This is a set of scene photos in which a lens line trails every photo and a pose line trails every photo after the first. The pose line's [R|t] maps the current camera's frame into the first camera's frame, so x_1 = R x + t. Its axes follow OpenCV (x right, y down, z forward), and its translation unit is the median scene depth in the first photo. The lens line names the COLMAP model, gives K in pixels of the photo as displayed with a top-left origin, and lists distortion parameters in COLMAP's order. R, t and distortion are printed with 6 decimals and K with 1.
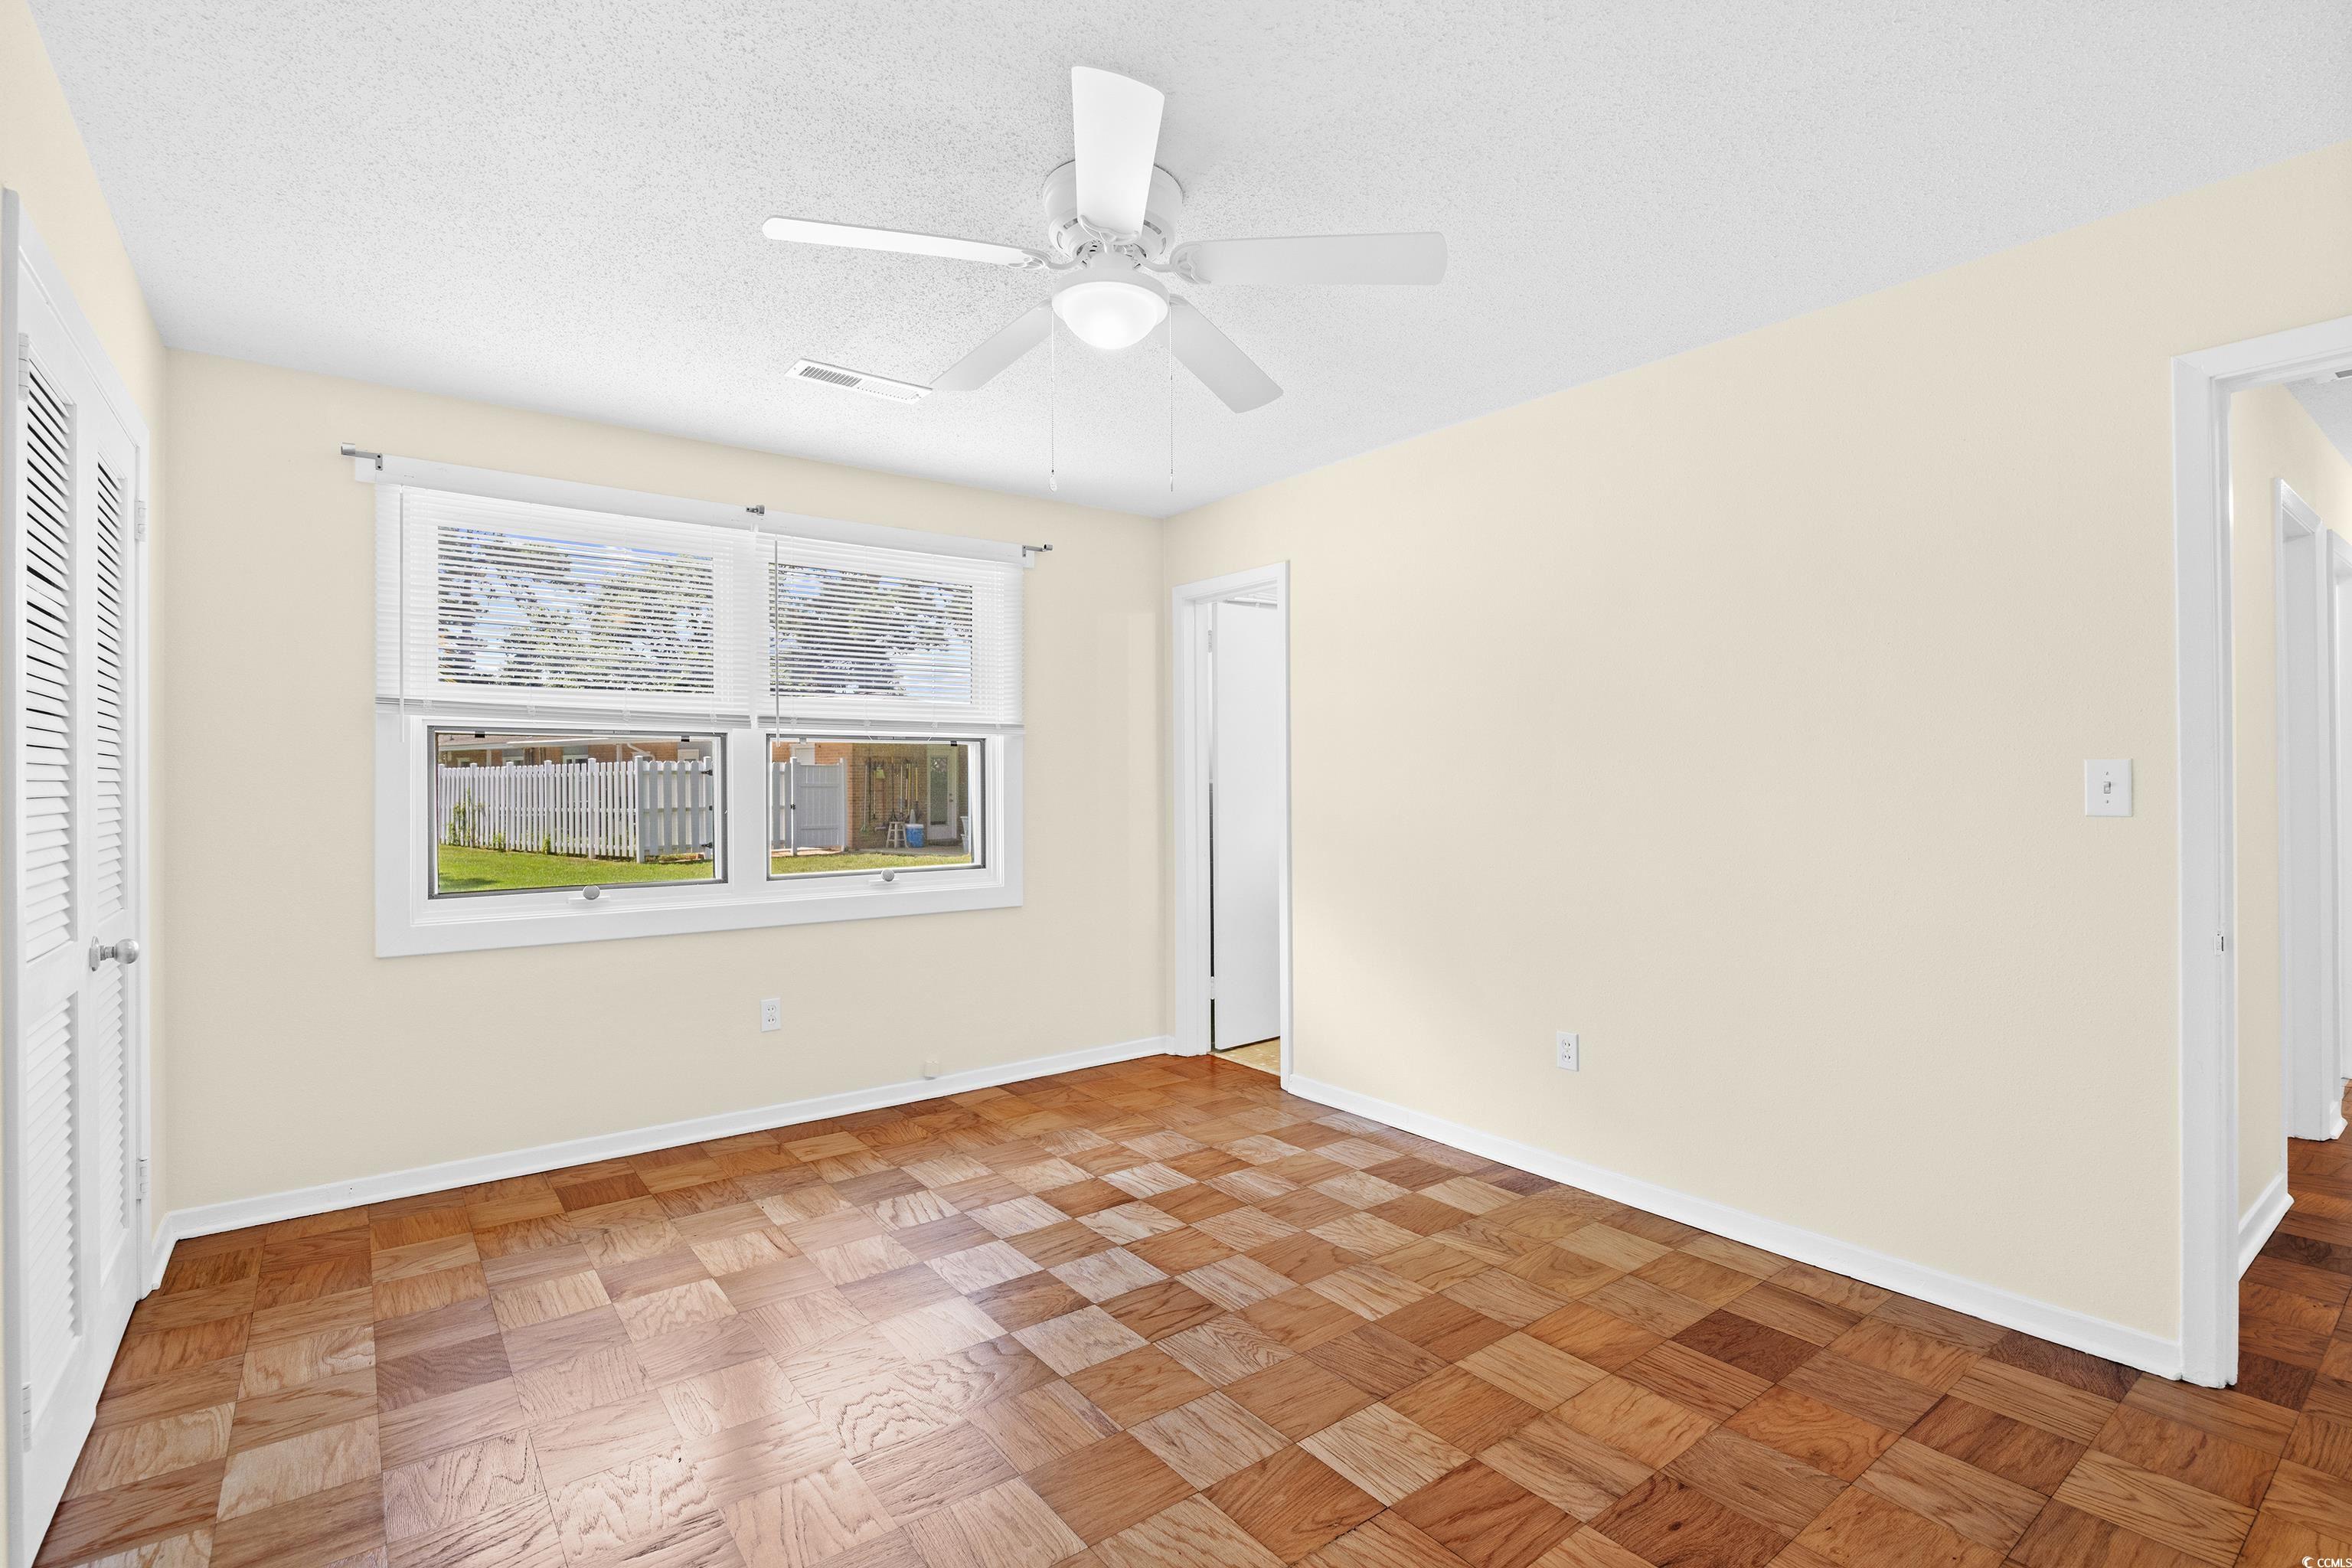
lens RADIAL K [[1083.4, 0, 1141.5], [0, 1083.4, 774.8], [0, 0, 1]] dist [-0.014295, 0.000254]
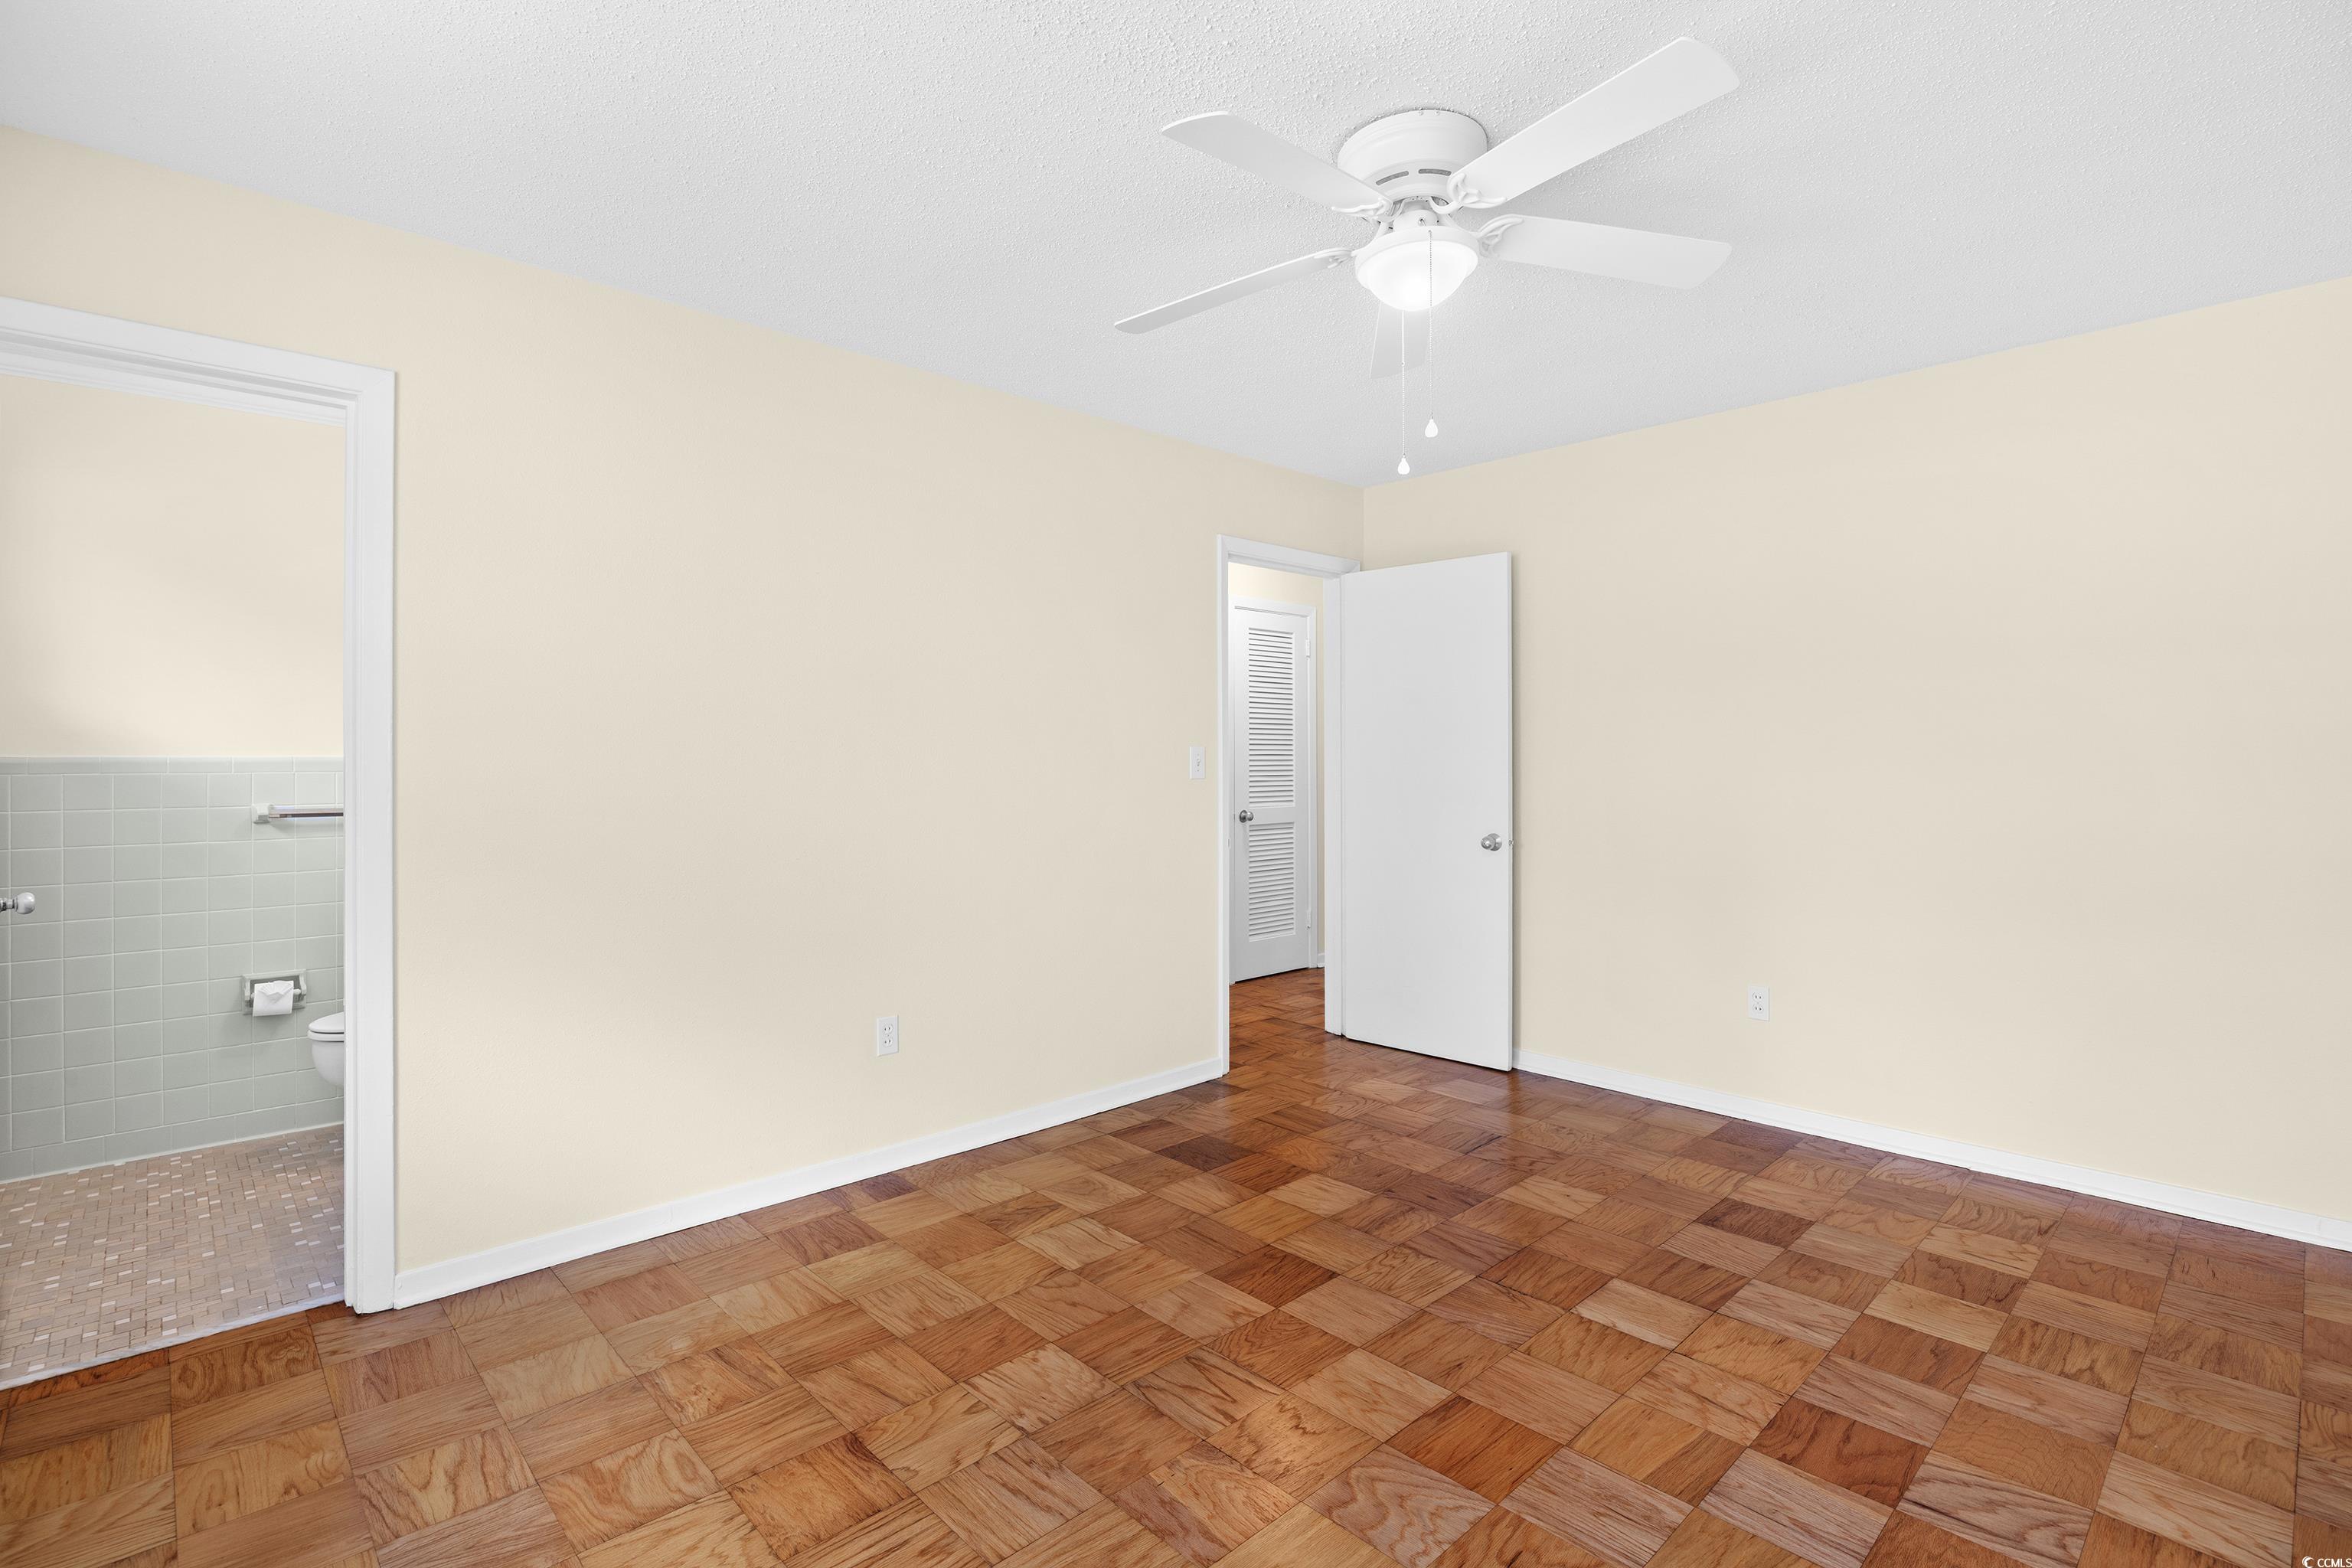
lens RADIAL K [[1083.4, 0, 1182.4], [0, 1083.4, 770.6], [0, 0, 1]] dist [-0.014295, 0.000254]
pose [[-0.122695, -0.003085, 0.992440, -0.594815], [-0.000180, 0.999995, 0.003086, 0.011048], [-0.992444, 0.000200, -0.122695, 0.831471]]
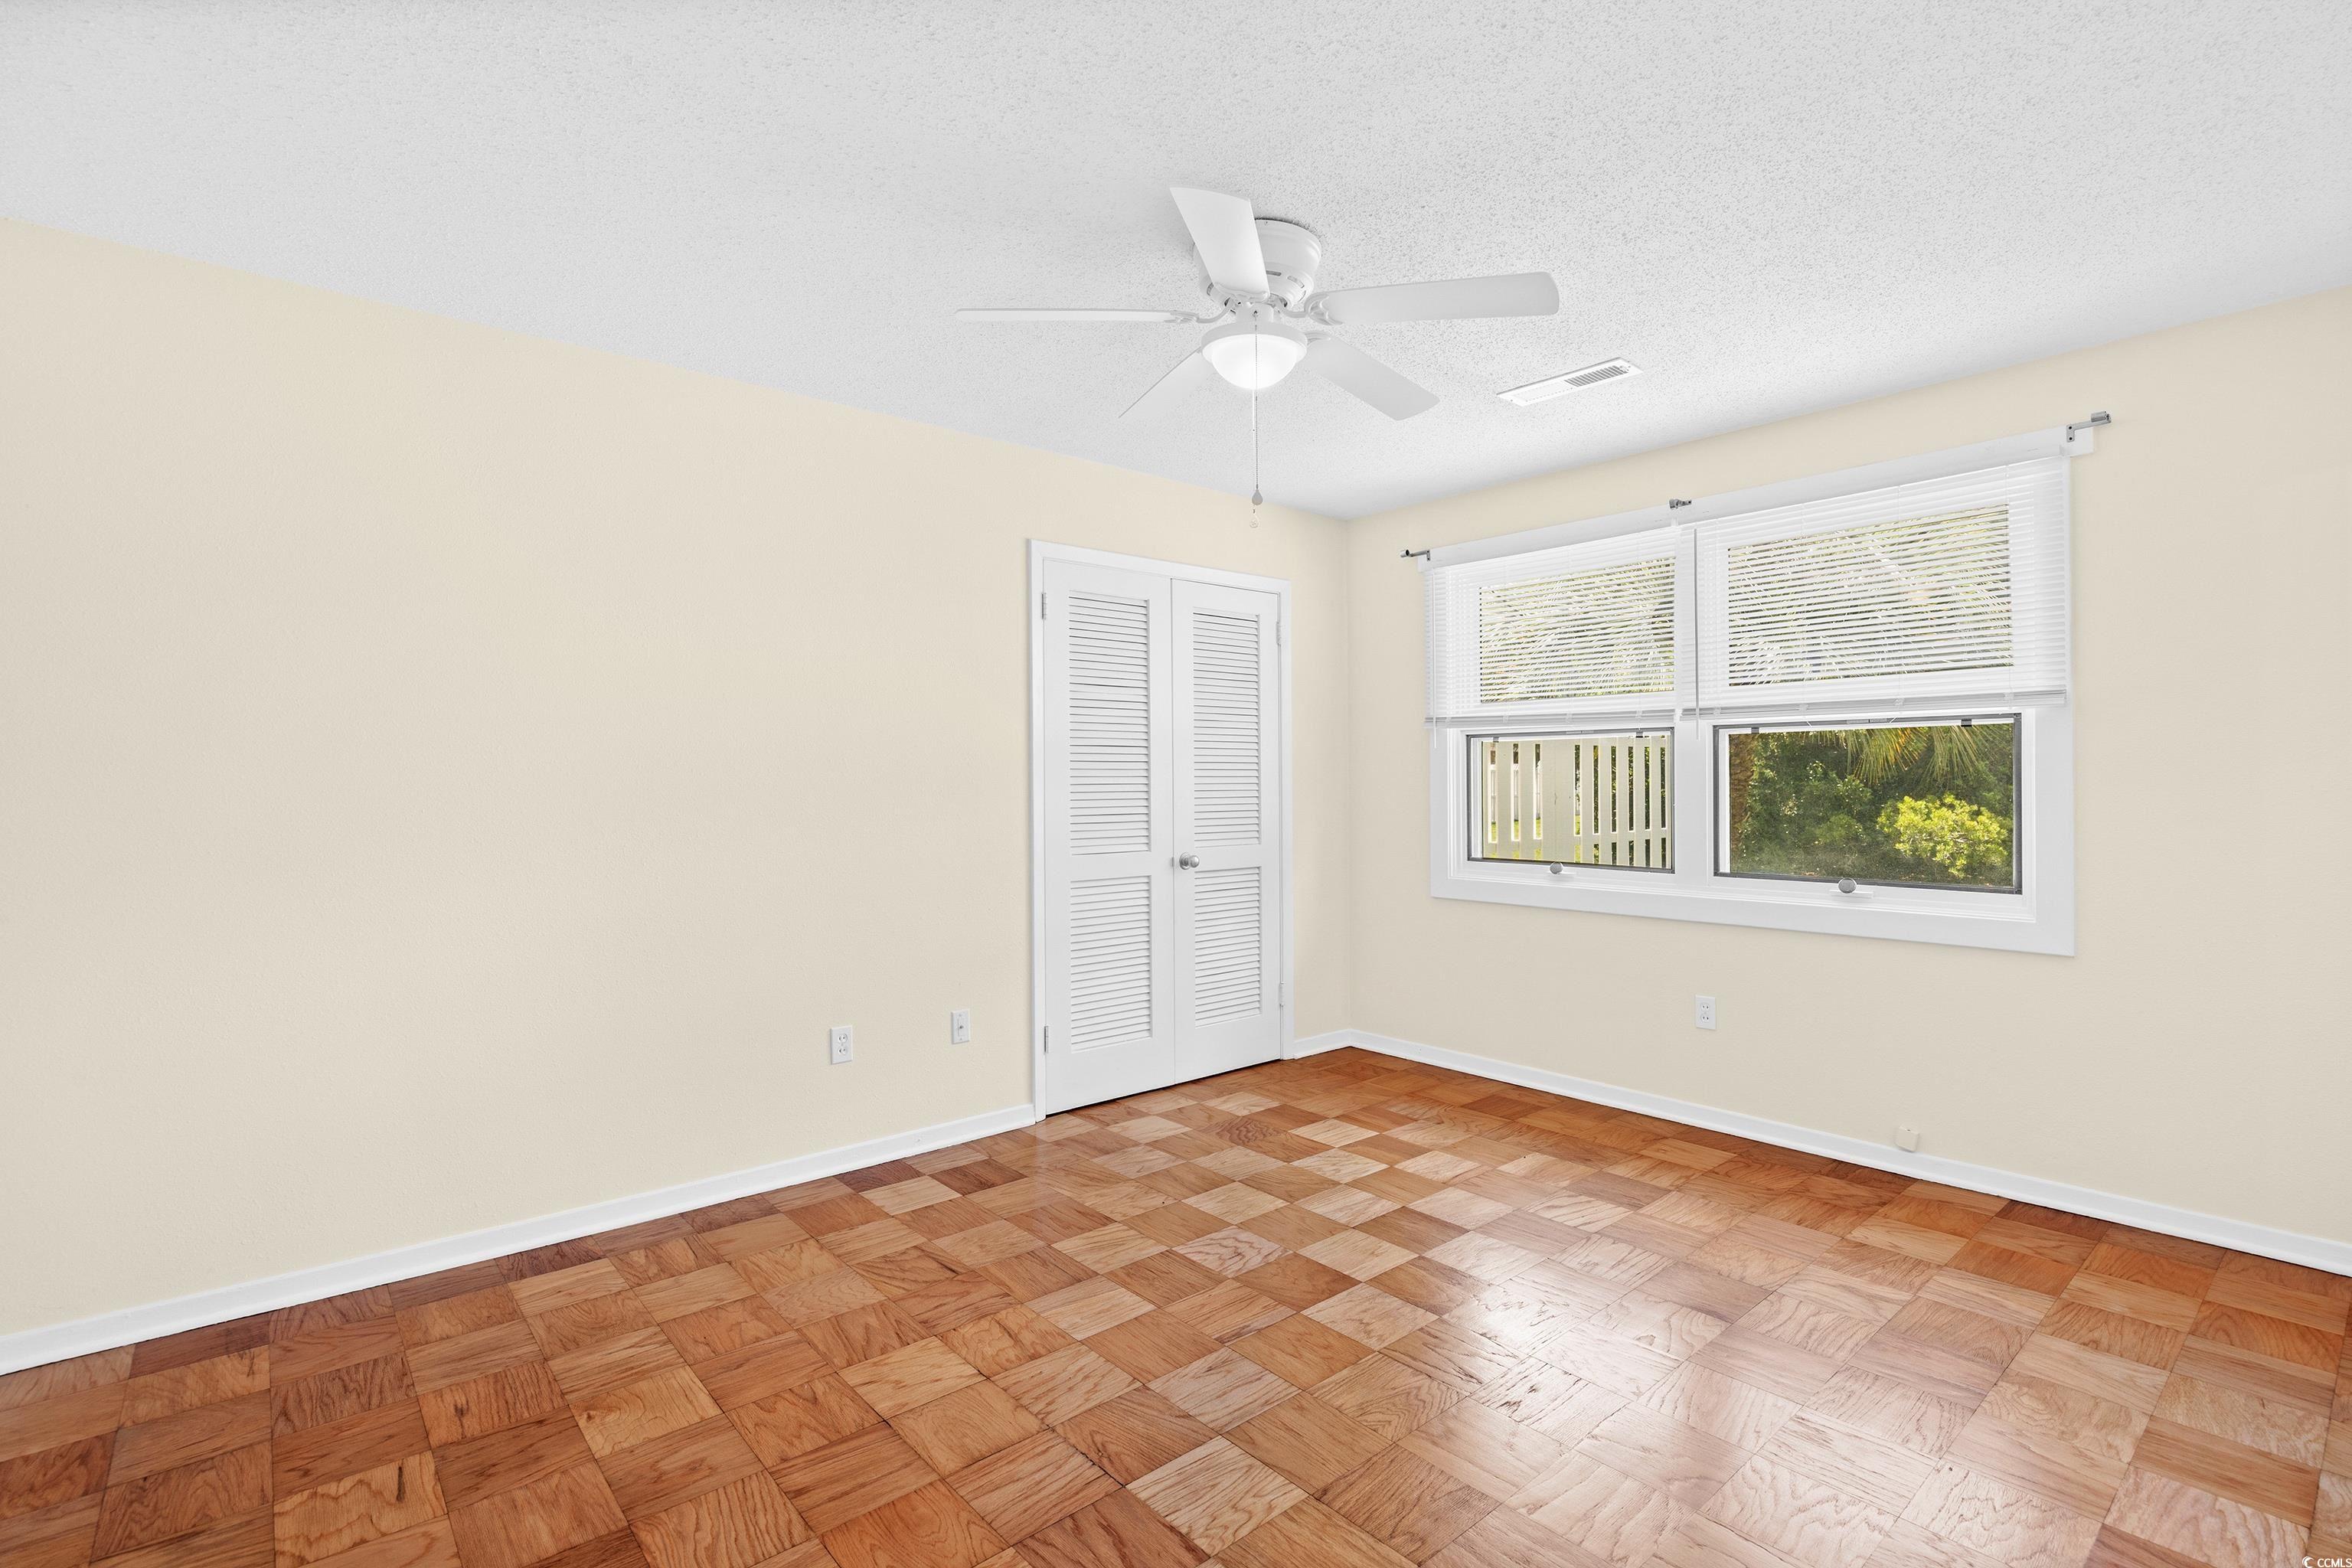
lens RADIAL K [[1083.4, 0, 1209.2], [0, 1083.4, 765.1], [0, 0, 1]] dist [-0.014295, 0.000254]
pose [[0.097965, -0.008994, -0.995149, 0.676616], [0.009099, 0.999925, -0.008142, 0.002238], [0.995148, -0.008257, 0.098040, 0.528540]]
